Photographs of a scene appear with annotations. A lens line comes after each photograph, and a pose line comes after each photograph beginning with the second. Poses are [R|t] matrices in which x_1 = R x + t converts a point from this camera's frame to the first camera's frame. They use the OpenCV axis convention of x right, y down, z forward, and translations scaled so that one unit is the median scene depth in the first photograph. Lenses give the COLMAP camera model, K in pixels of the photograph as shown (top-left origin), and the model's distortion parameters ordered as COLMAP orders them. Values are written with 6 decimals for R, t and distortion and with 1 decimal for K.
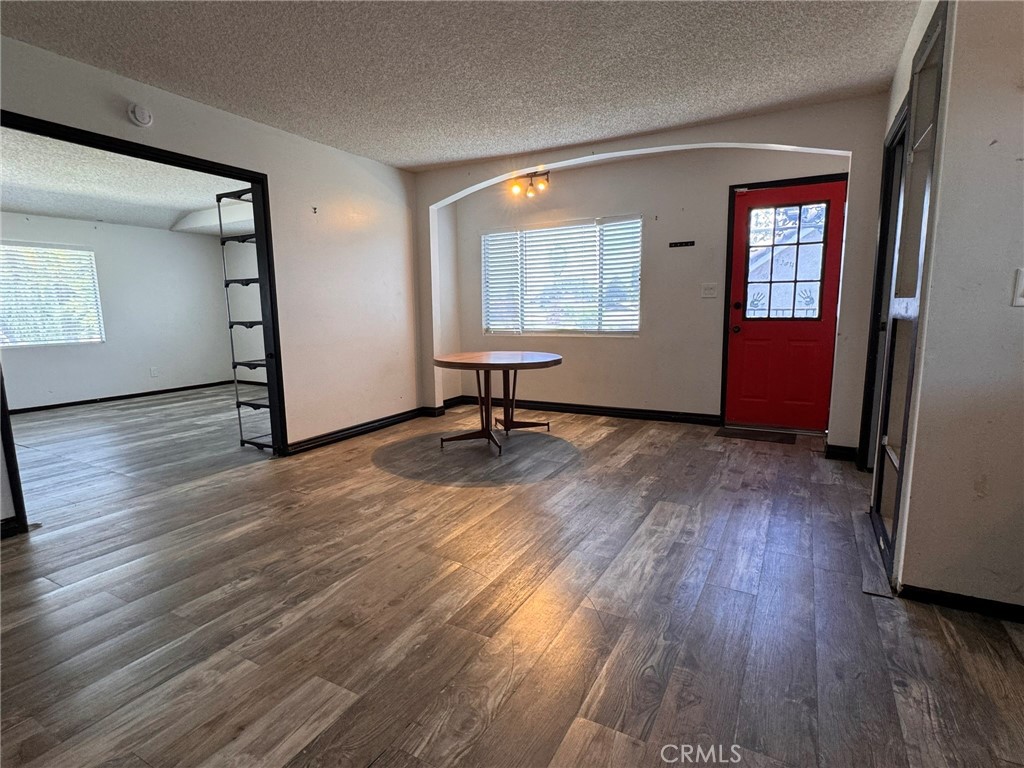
lens RADIAL K [[520.9, 0, 515.9], [0, 520.9, 387.9], [0, 0, 1]] dist [-0.003825, 0.000938]
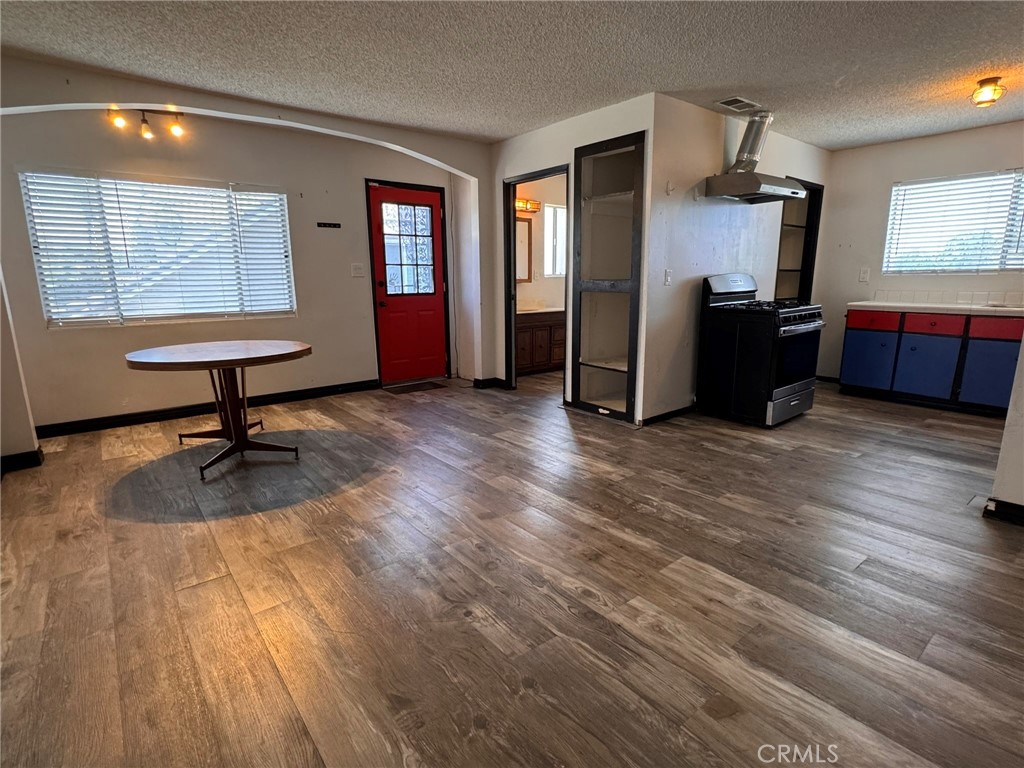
lens RADIAL K [[520.9, 0, 515.9], [0, 520.9, 387.9], [0, 0, 1]] dist [-0.003825, 0.000938]
pose [[0.379978, -0.182115, 0.906891, -0.784504], [0.141645, 0.980320, 0.137513, -0.063493], [-0.914086, 0.076205, 0.398296, 0.371321]]
